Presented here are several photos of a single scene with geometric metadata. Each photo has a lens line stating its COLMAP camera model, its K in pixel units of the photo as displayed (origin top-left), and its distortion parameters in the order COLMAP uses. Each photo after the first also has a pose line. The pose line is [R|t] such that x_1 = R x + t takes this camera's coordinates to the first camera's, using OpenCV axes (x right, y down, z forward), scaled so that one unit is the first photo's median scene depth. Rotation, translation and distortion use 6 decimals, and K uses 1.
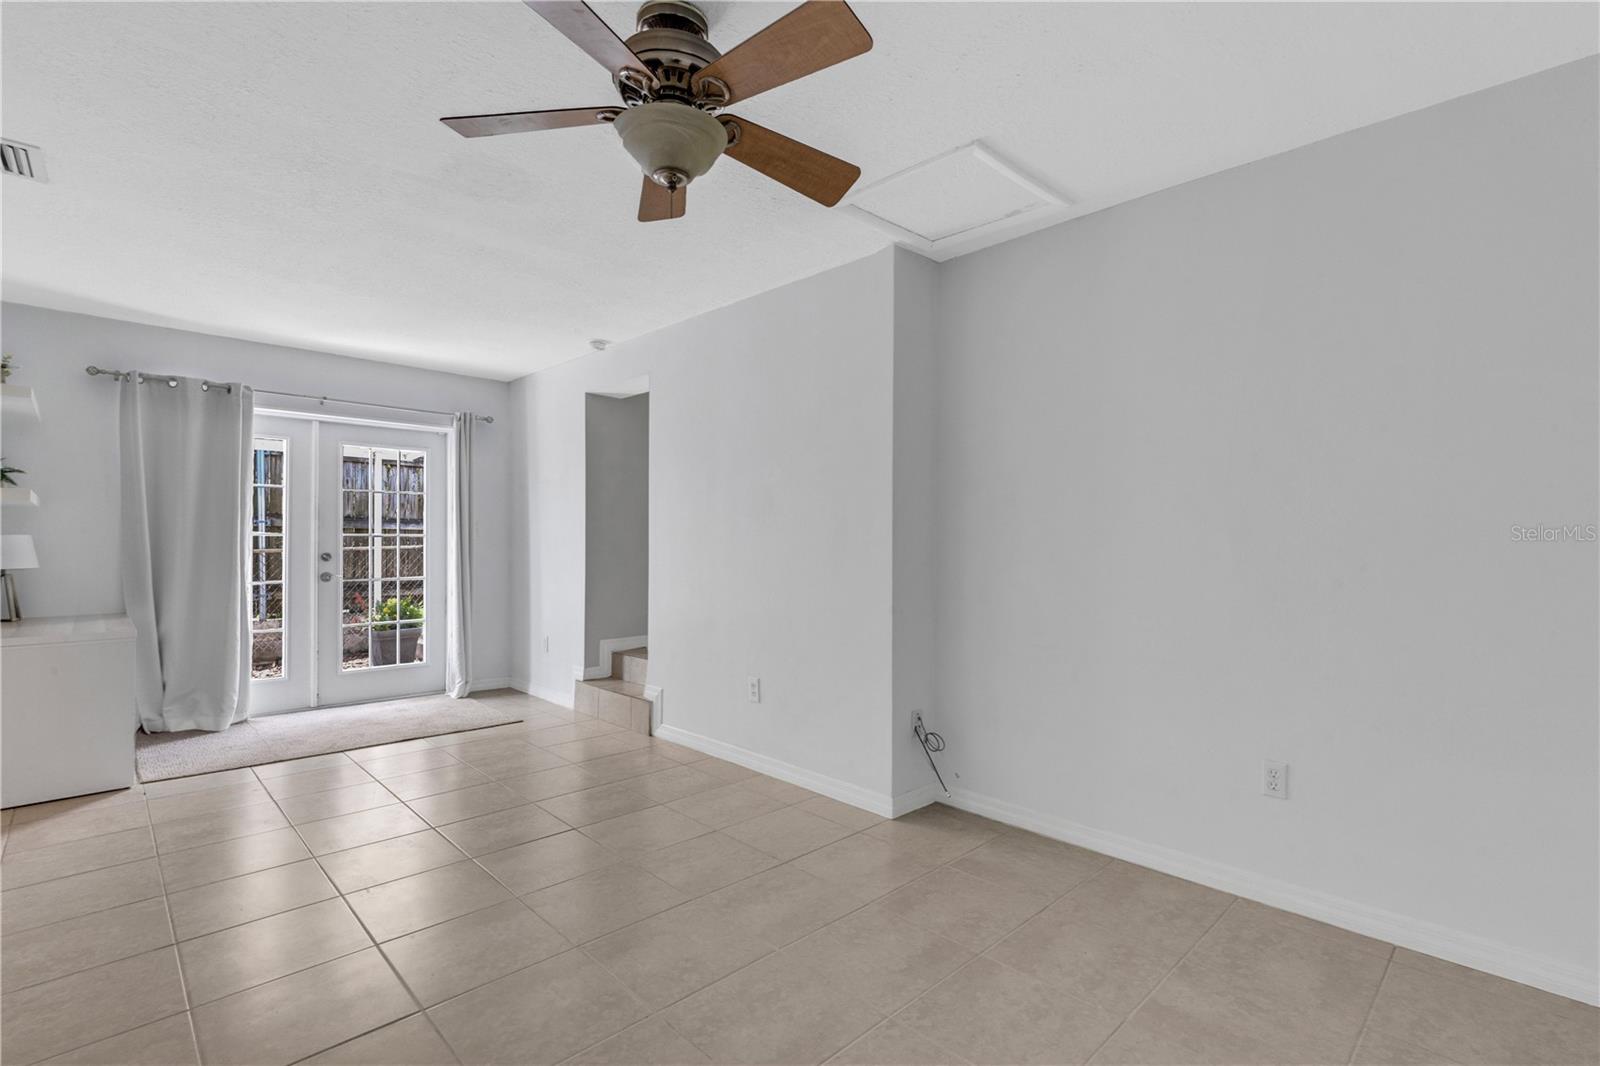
lens RADIAL K [[727.6, 0, 807.5], [0, 727.6, 532.4], [0, 0, 1]] dist [0.005013, -0.000354]
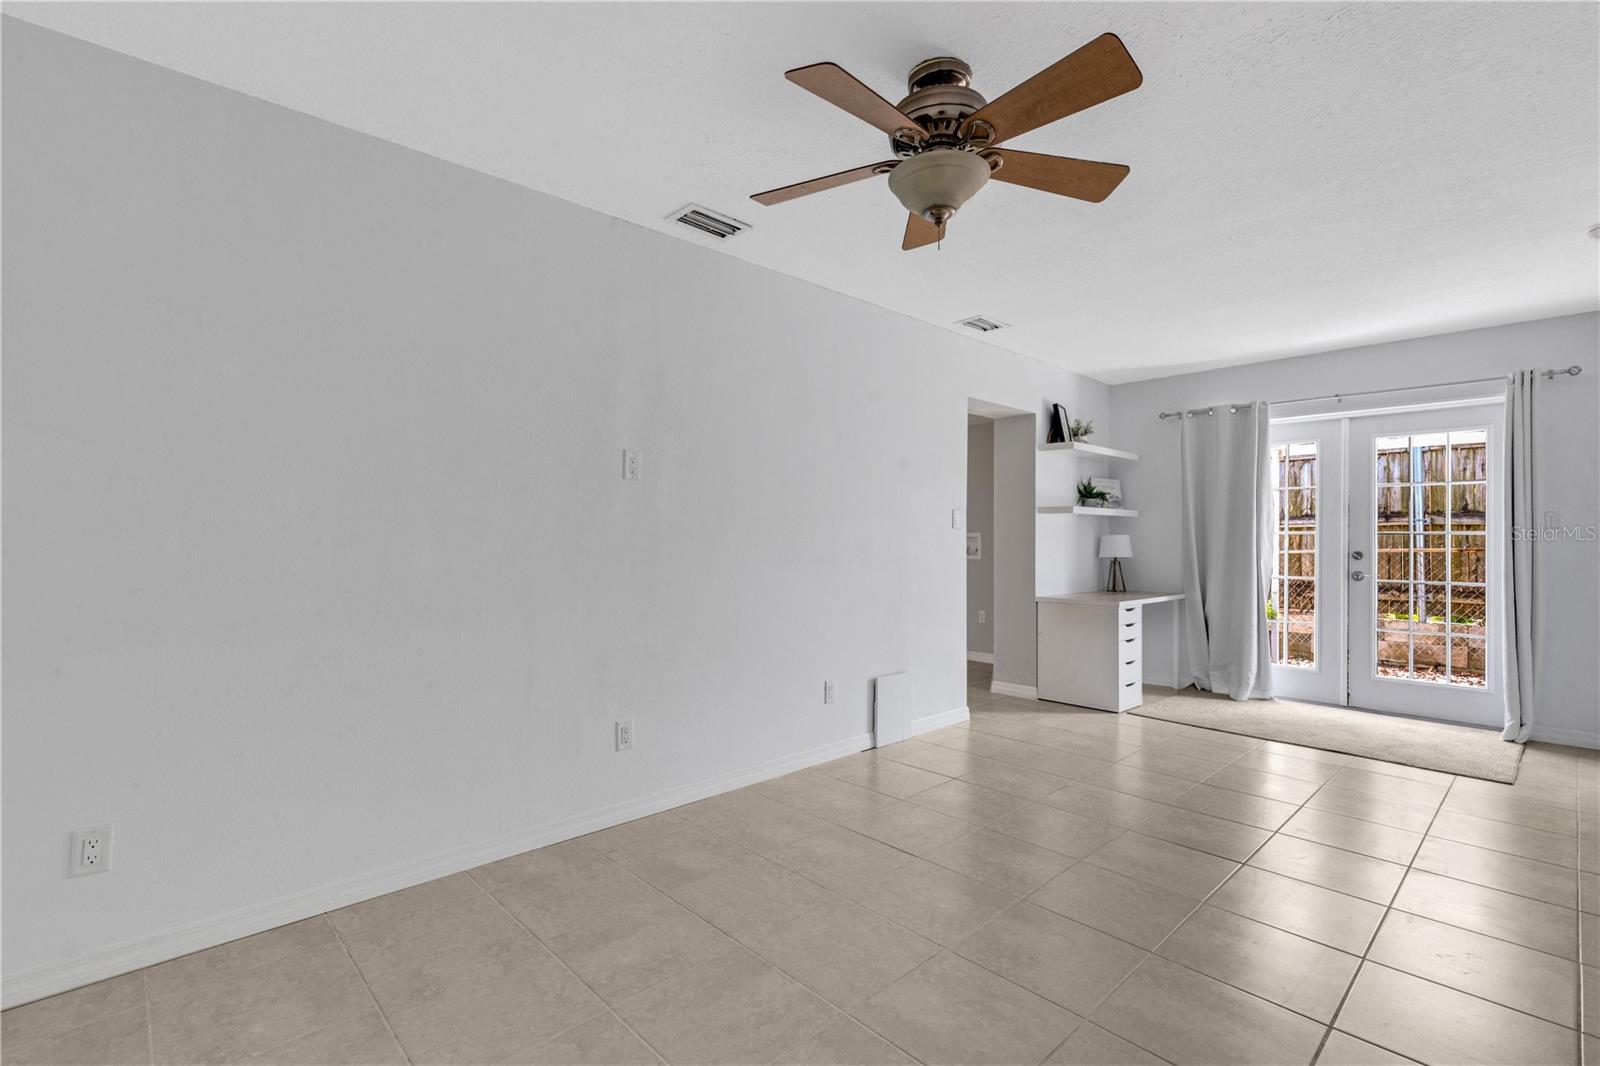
lens RADIAL K [[727.6, 0, 807.7], [0, 727.6, 539.6], [0, 0, 1]] dist [0.005013, -0.000354]
pose [[-0.007459, -0.003348, -0.999967, 0.330823], [0.010414, 0.999940, -0.003425, 0.007917], [0.999918, -0.010440, -0.007424, 0.279198]]
